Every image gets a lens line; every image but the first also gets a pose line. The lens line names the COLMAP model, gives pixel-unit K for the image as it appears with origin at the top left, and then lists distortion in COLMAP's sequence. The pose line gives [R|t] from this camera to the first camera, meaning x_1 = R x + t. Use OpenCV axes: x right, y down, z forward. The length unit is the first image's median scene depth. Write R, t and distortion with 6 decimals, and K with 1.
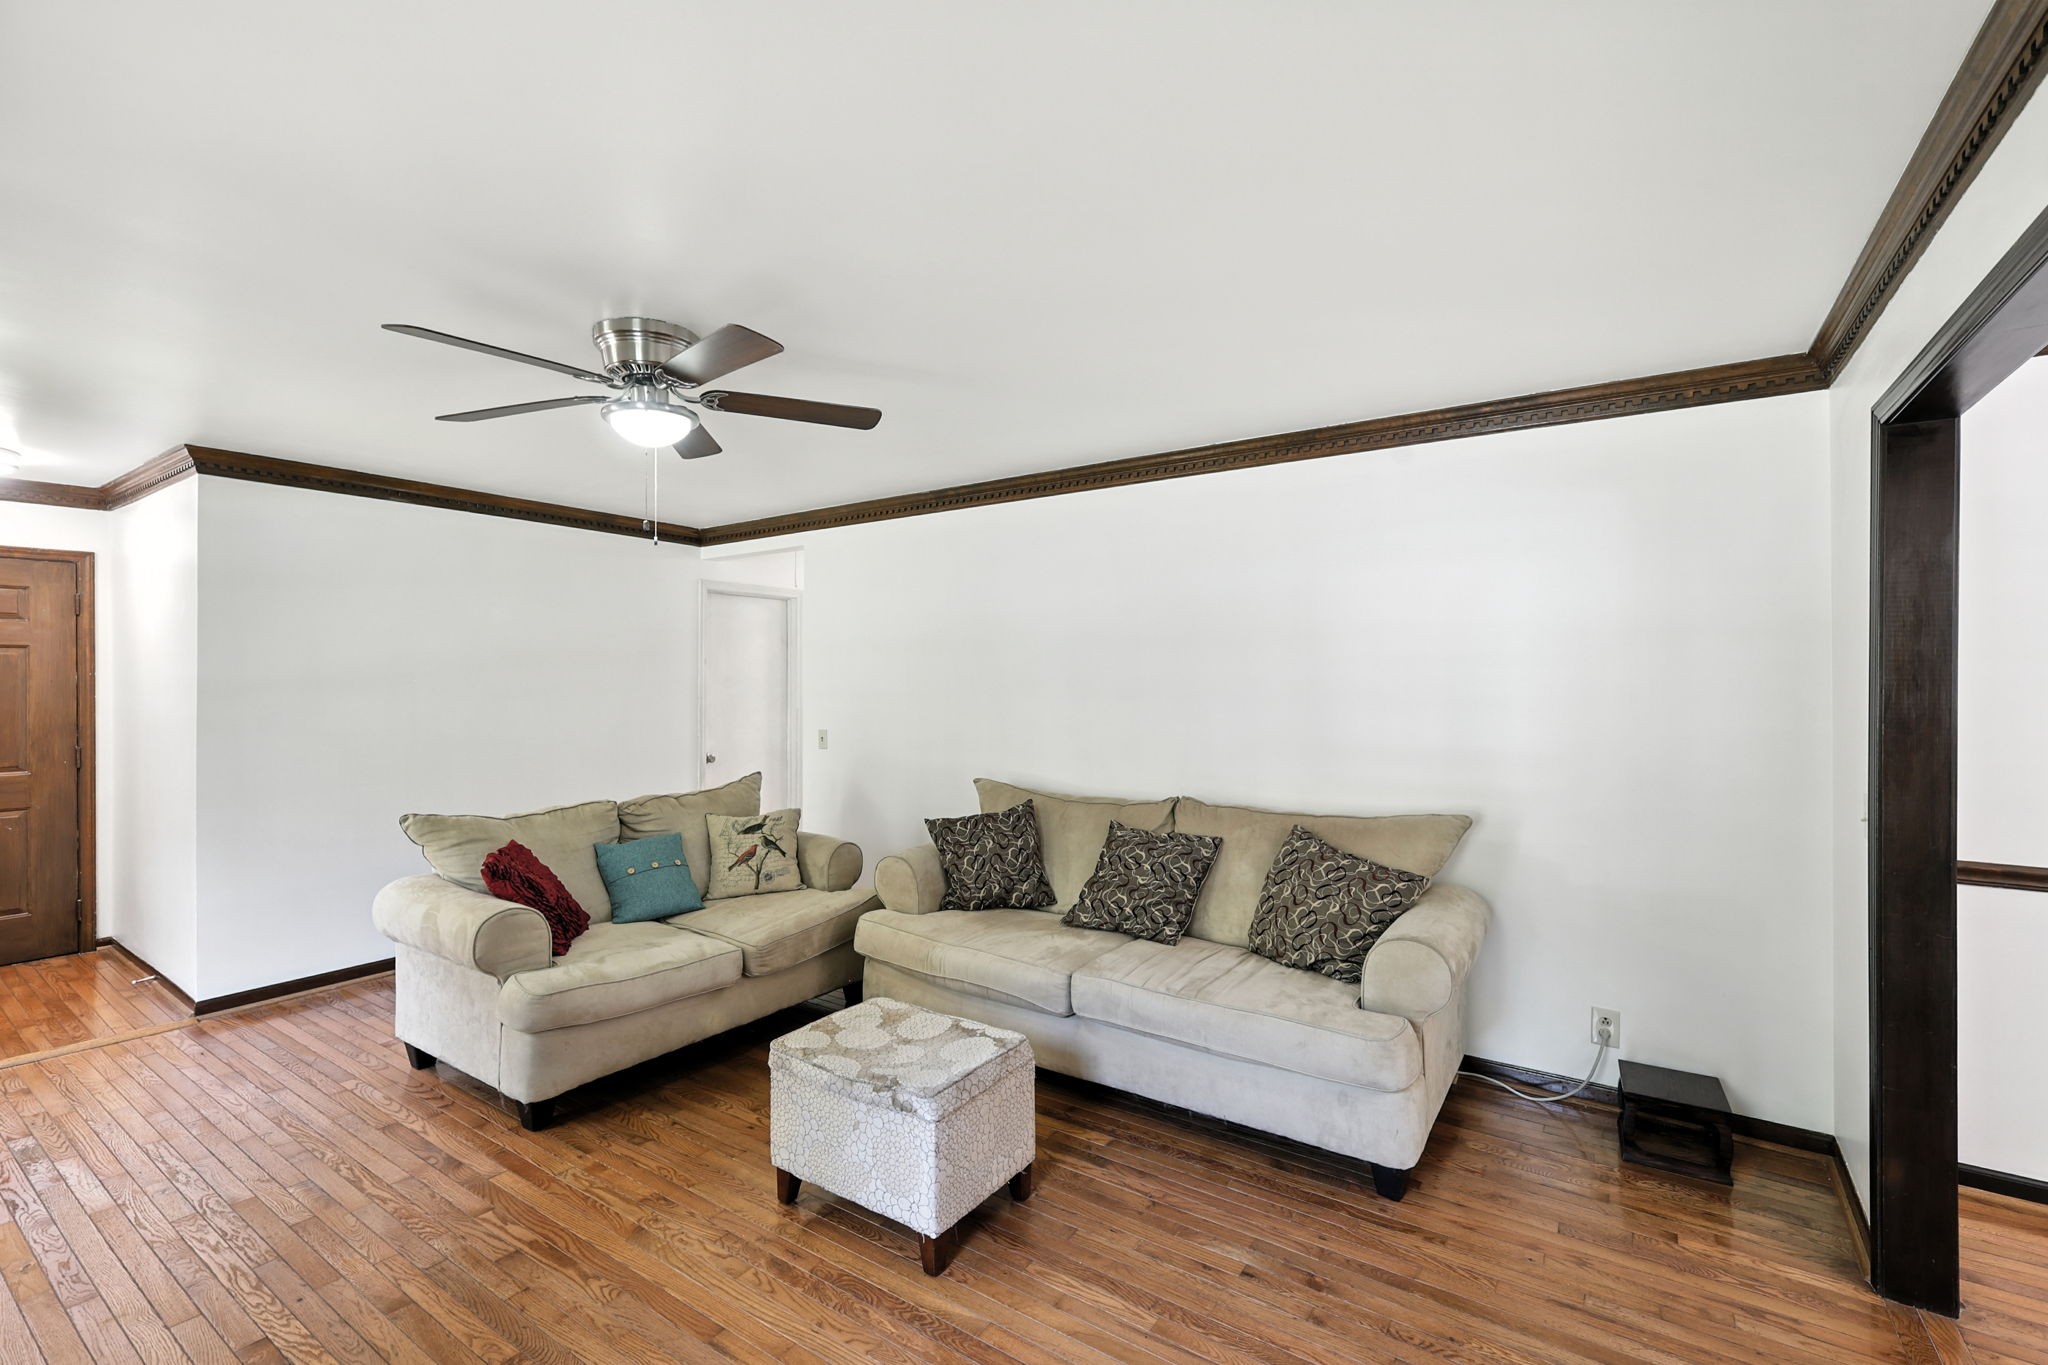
lens RADIAL K [[893.1, 0, 1029.9], [0, 893.1, 685.3], [0, 0, 1]] dist [0.001911, -0.000422]
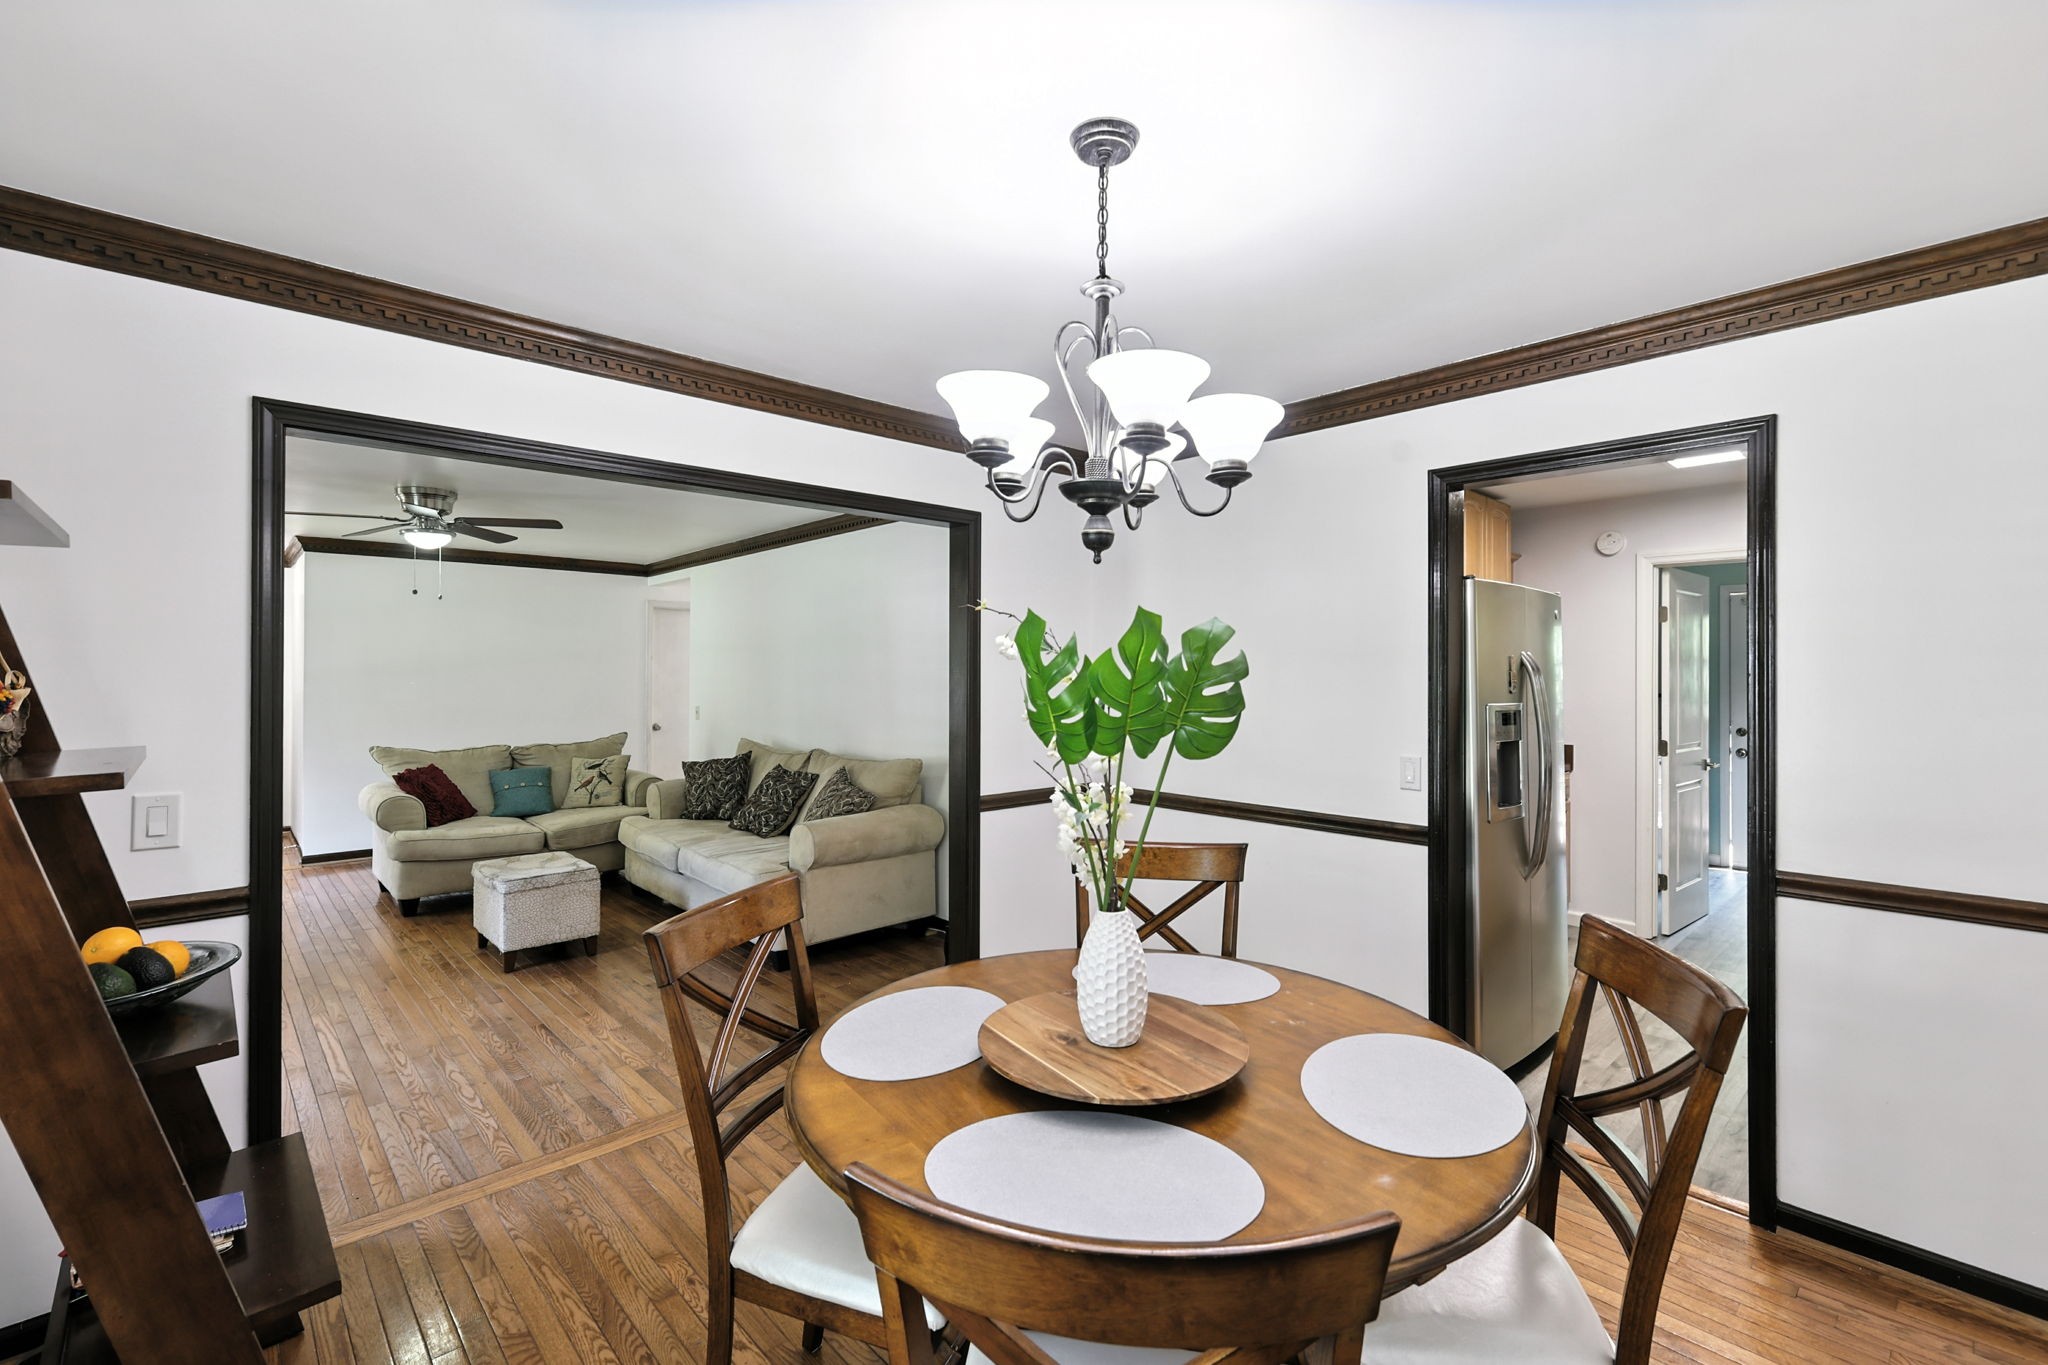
lens RADIAL K [[893.1, 0, 1032.9], [0, 893.1, 673.0], [0, 0, 1]] dist [0.001911, -0.000422]
pose [[0.976302, 0.003081, -0.216390, 0.859363], [-0.004104, 0.999982, -0.004281, 0.000309], [0.216373, 0.005067, 0.976298, -0.403134]]
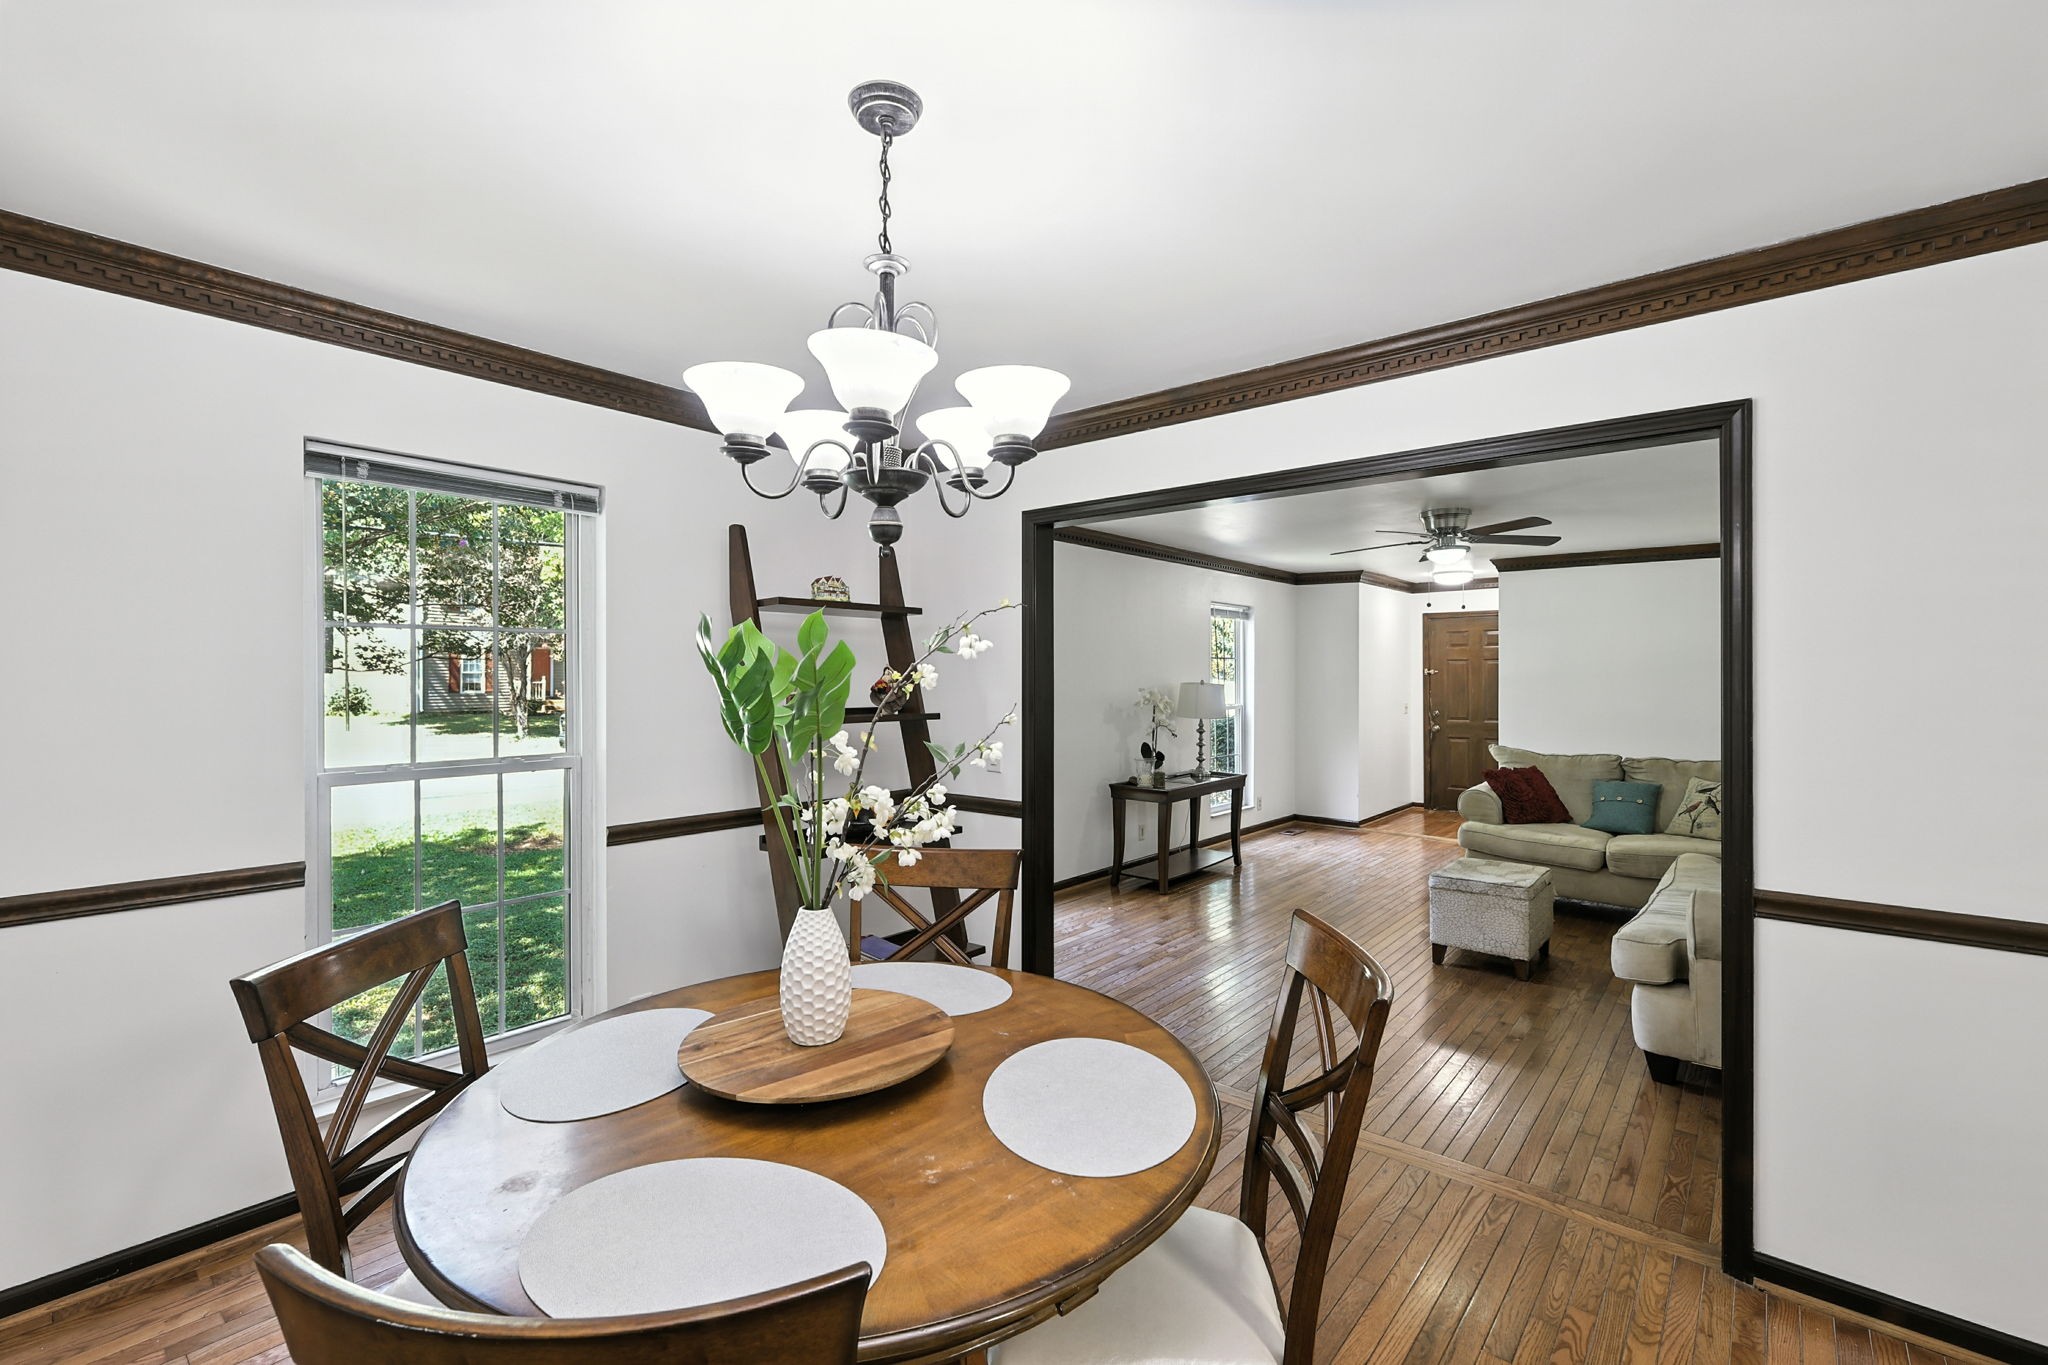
lens RADIAL K [[893.1, 0, 1020.3], [0, 893.1, 676.1], [0, 0, 1]] dist [0.001911, -0.000422]
pose [[-0.106382, 0.000163, -0.994325, 1.211224], [-0.008281, 0.999965, 0.001050, 0.000466], [0.994291, 0.008345, -0.106377, 0.152746]]
